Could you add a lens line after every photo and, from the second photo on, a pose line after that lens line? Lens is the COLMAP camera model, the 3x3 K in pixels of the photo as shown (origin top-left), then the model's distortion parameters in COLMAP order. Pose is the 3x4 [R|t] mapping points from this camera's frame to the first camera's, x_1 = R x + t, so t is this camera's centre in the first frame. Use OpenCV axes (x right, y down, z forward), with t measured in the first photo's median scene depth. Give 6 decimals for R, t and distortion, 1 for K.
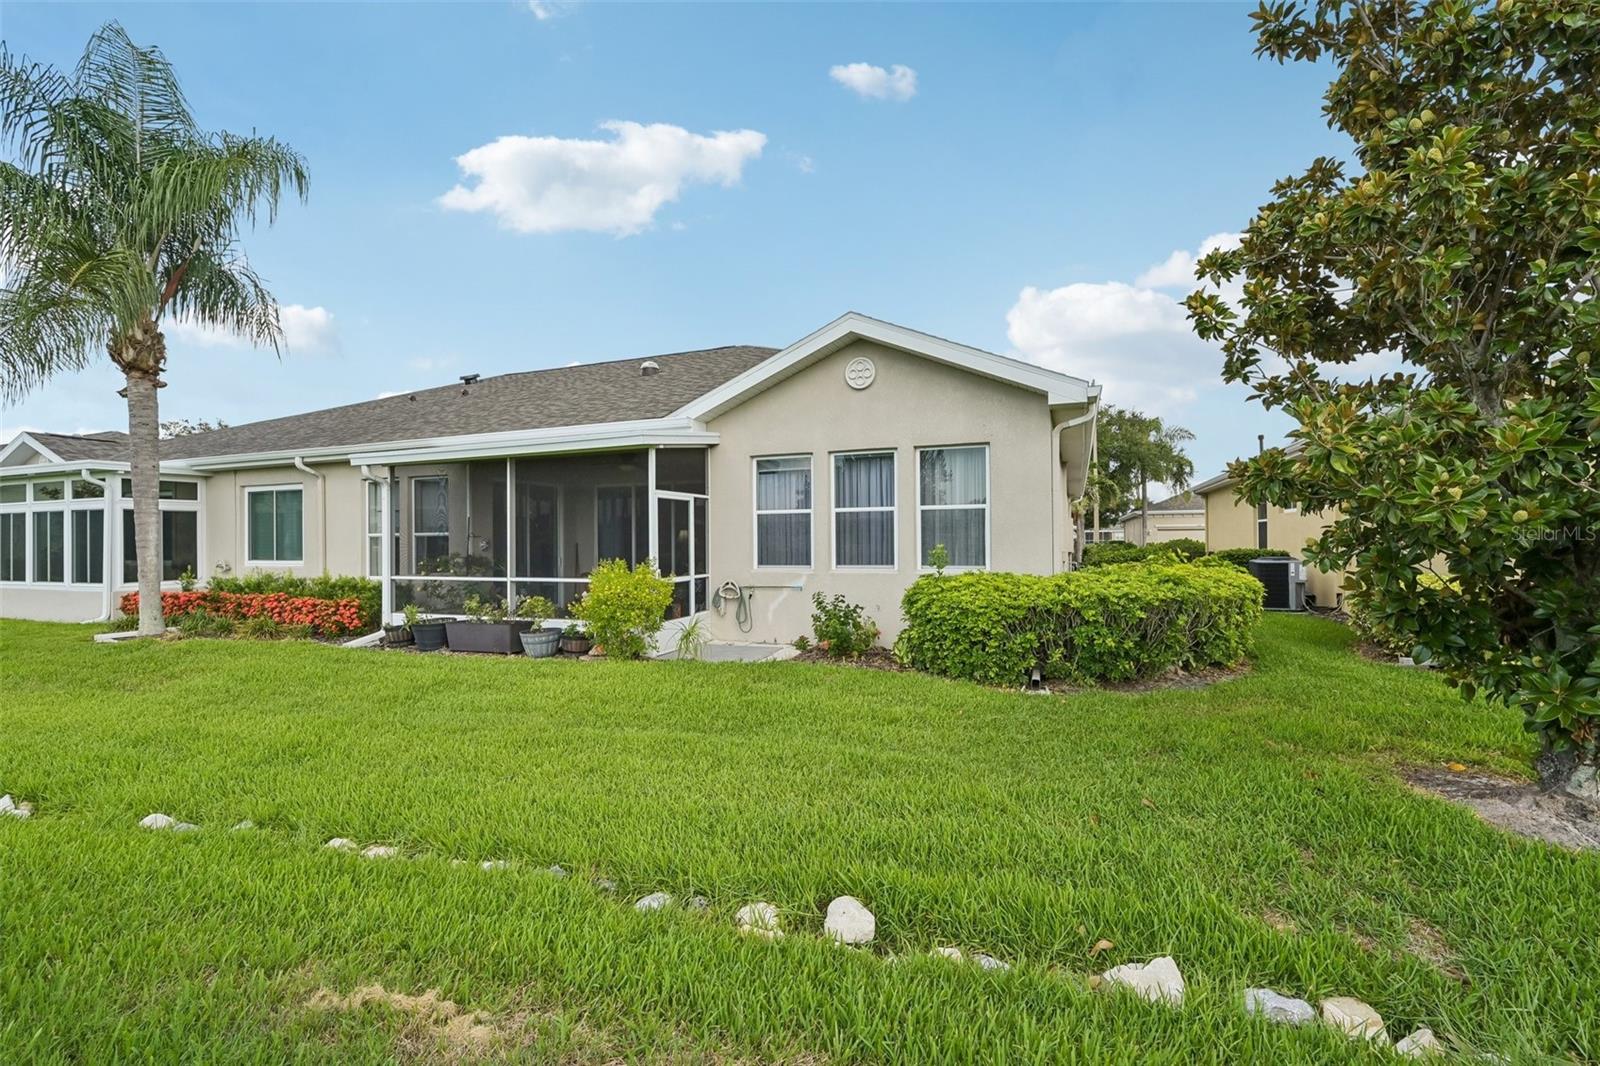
lens RADIAL K [[688.6, 0, 800.0], [0, 688.6, 533.0], [0, 0, 1]] dist [0.000412, 0.000012]
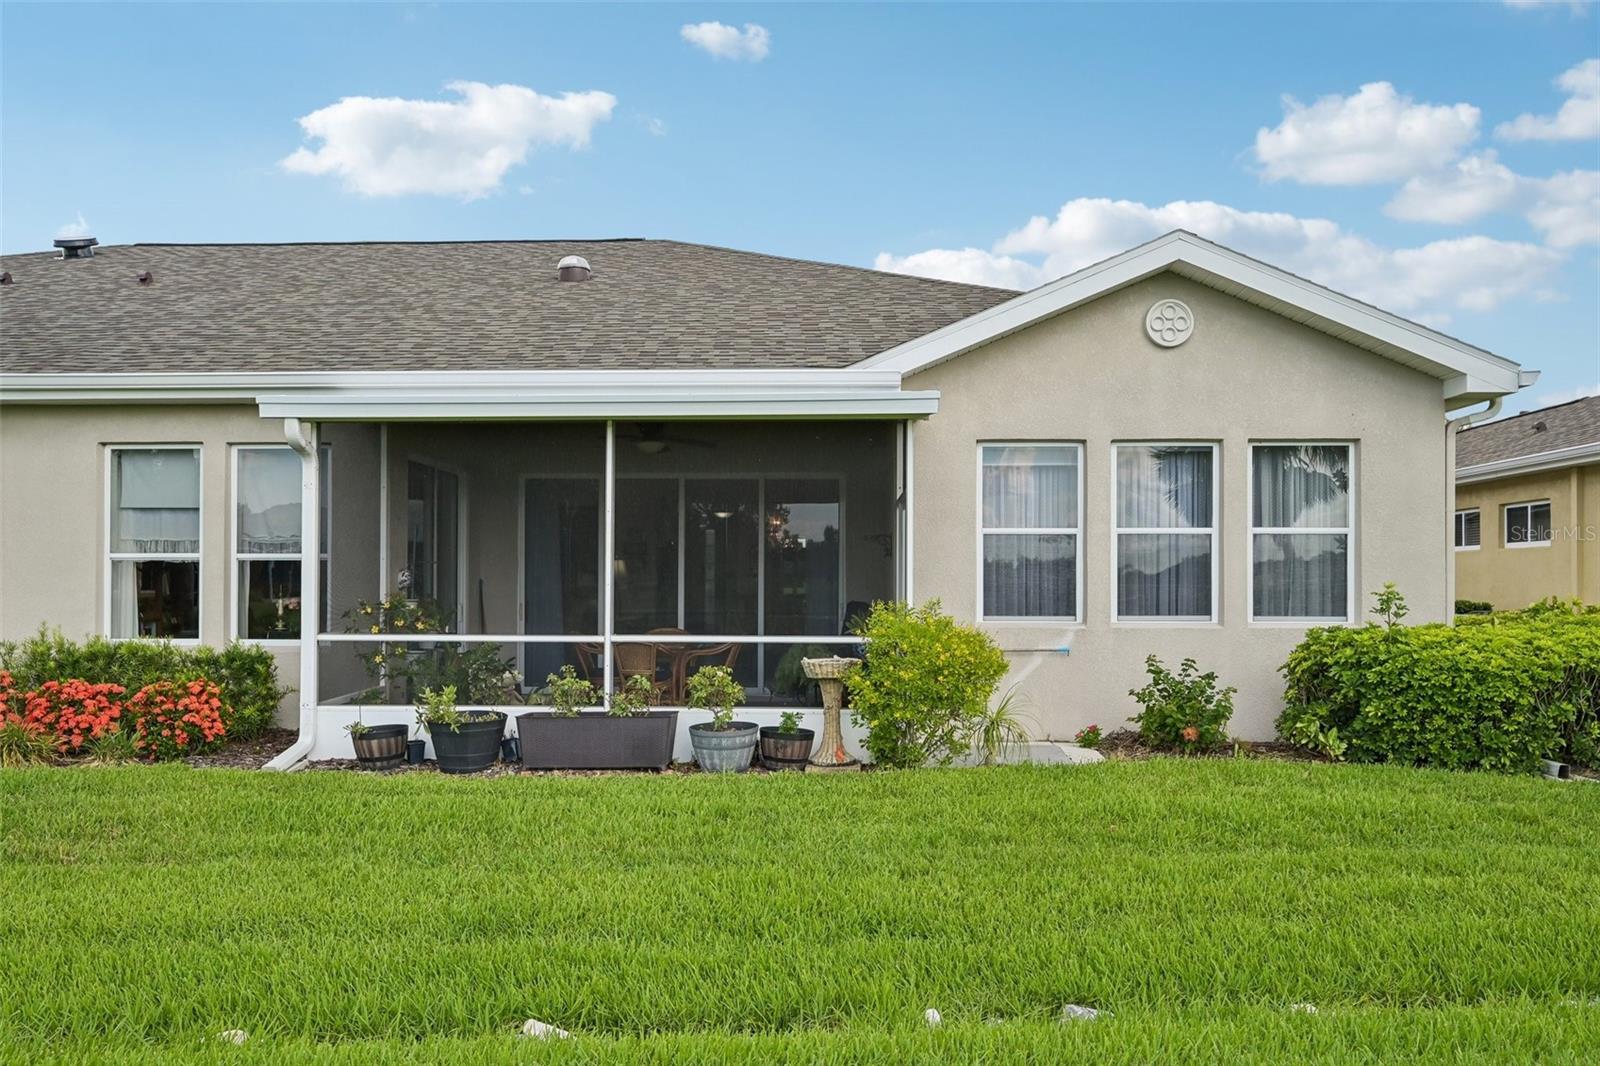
lens RADIAL K [[1204.2, 0, 799.7], [0, 1204.2, 574.5], [0, 0, 1]] dist [-0.002376, -0.001157]
pose [[0.945363, 0.015080, 0.325671, -0.596112], [-0.015011, 0.999884, -0.002724, 0.015398], [-0.325675, -0.002314, 0.945479, 0.027118]]
